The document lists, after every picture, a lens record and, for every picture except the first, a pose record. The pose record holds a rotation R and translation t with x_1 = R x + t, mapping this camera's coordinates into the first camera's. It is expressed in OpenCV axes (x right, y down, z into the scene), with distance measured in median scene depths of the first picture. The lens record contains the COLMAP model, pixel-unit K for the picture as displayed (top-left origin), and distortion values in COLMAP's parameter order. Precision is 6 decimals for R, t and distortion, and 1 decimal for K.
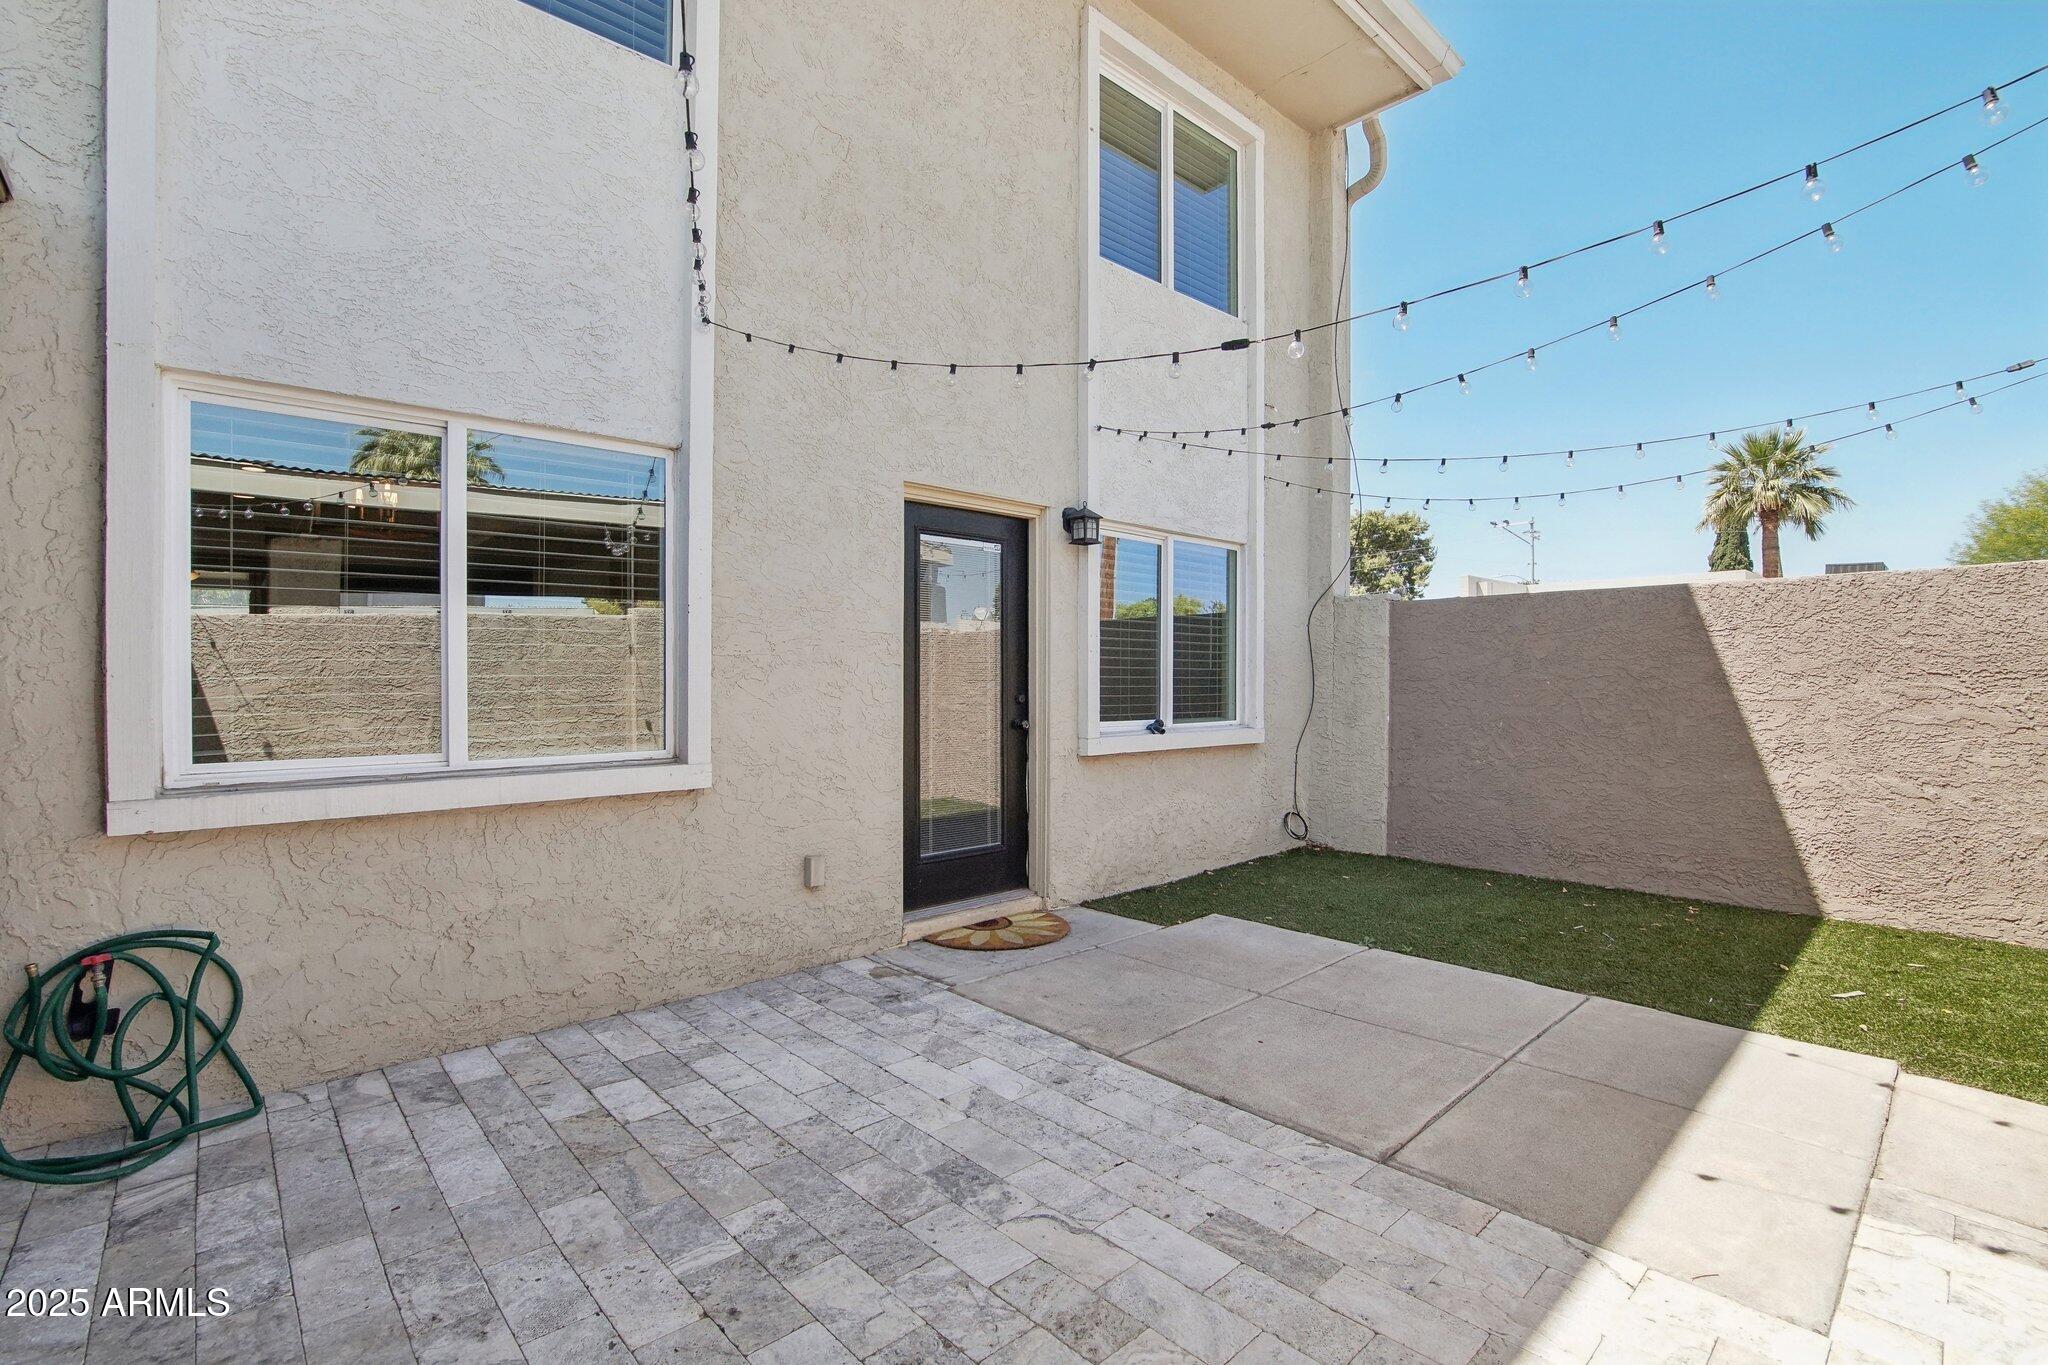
lens RADIAL K [[924.4, 0, 1027.0], [0, 924.4, 674.4], [0, 0, 1]] dist [-0.031883, 0.000704]
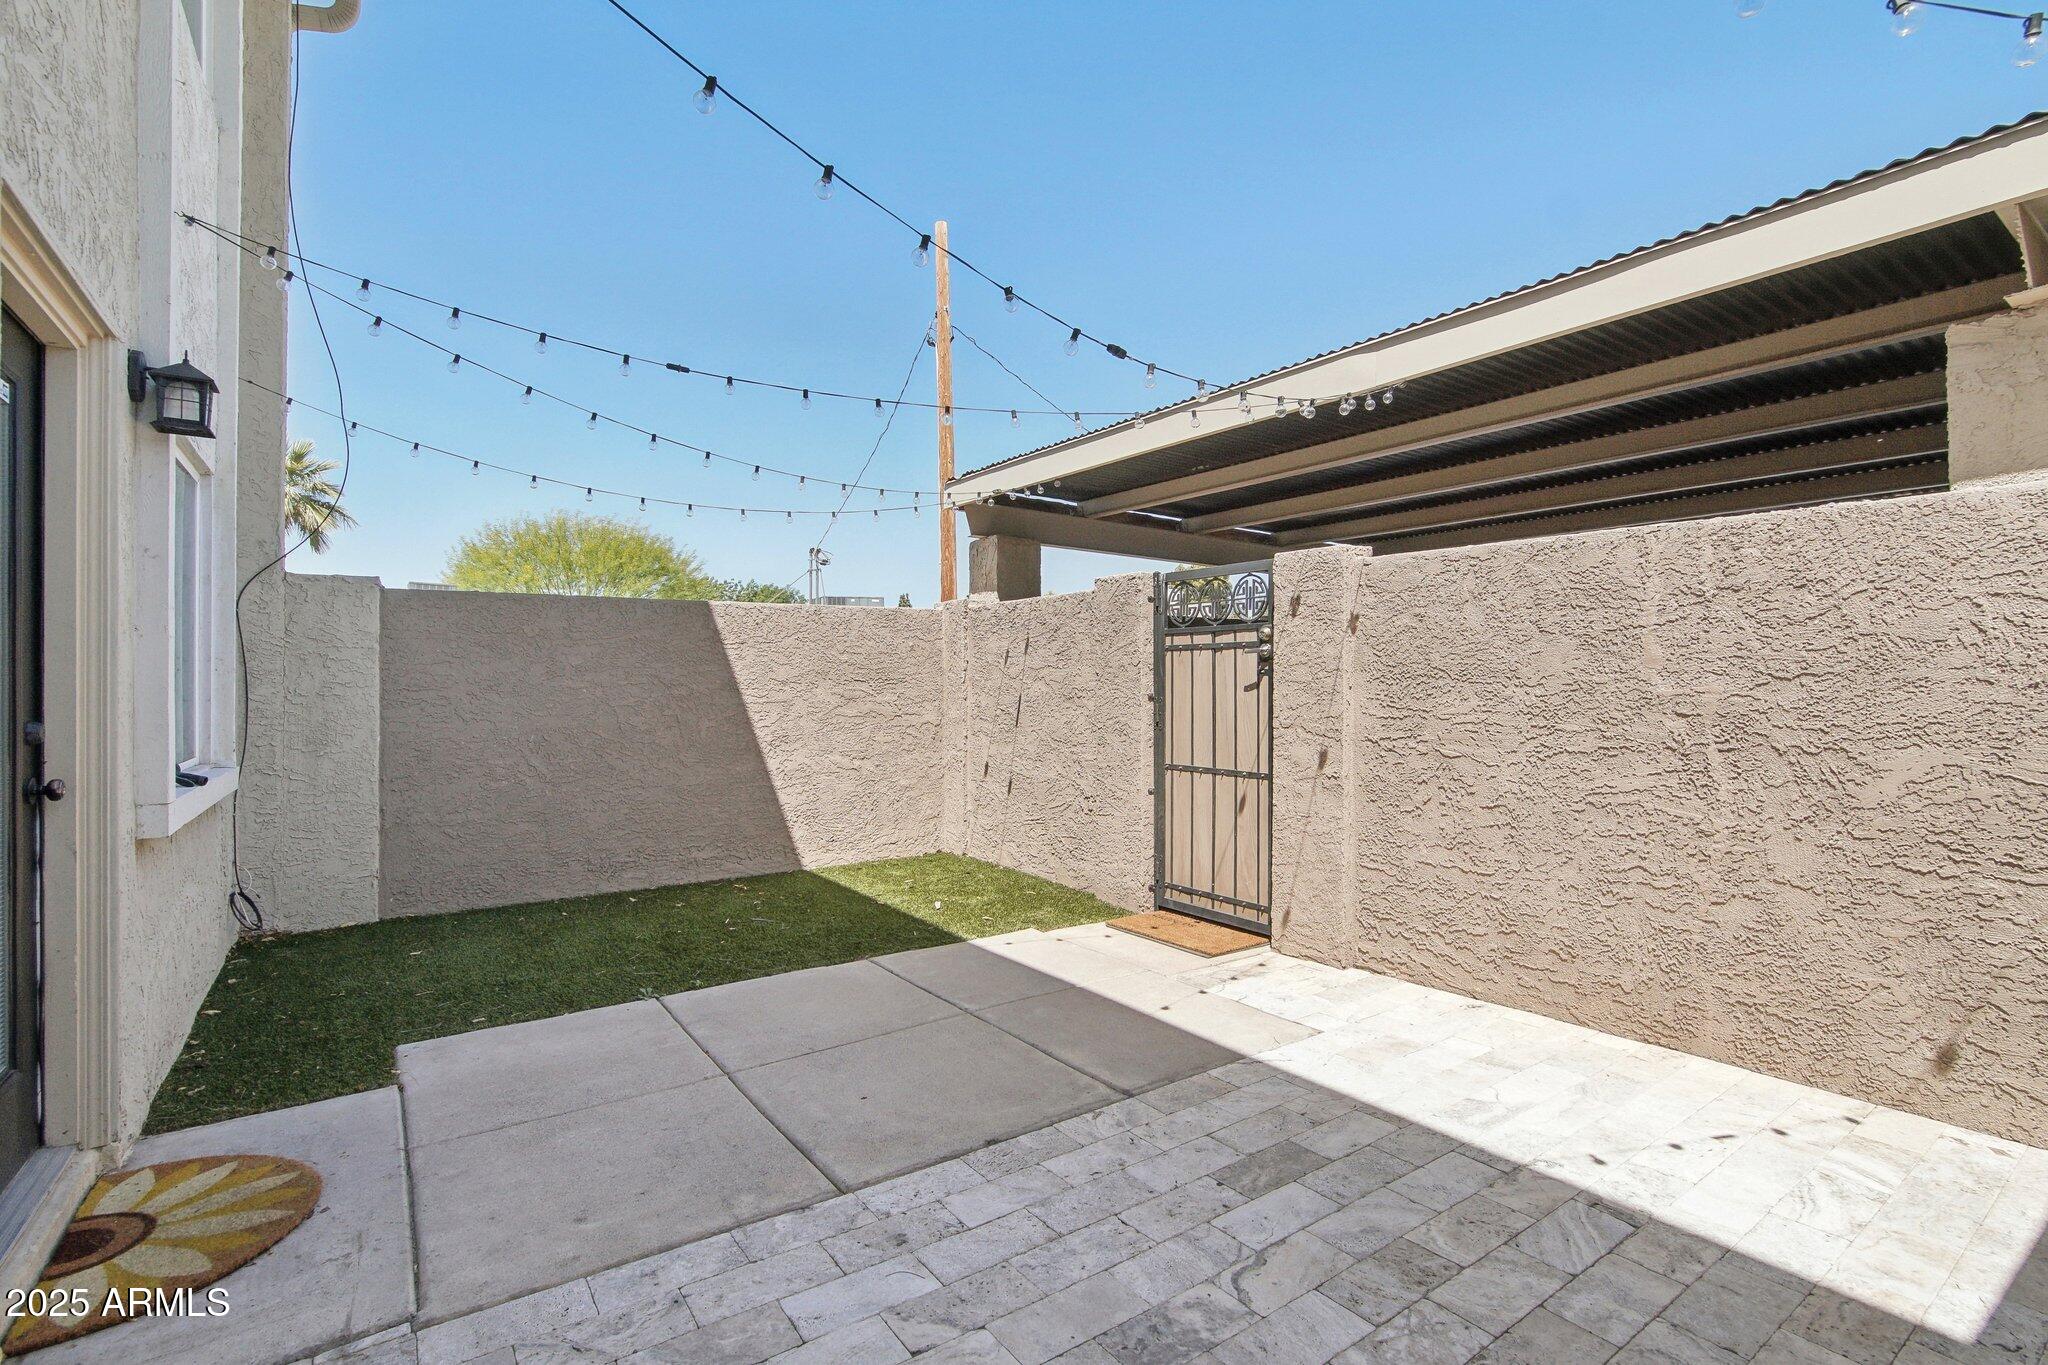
lens RADIAL K [[961.4, 0, 1014.7], [0, 961.4, 679.9], [0, 0, 1]] dist [-0.020524, 0.000485]
pose [[0.139626, 0.002368, 0.990202, -0.446533], [0.005971, 0.999977, -0.003233, 0.004445], [-0.990186, 0.006364, 0.139608, 0.517146]]
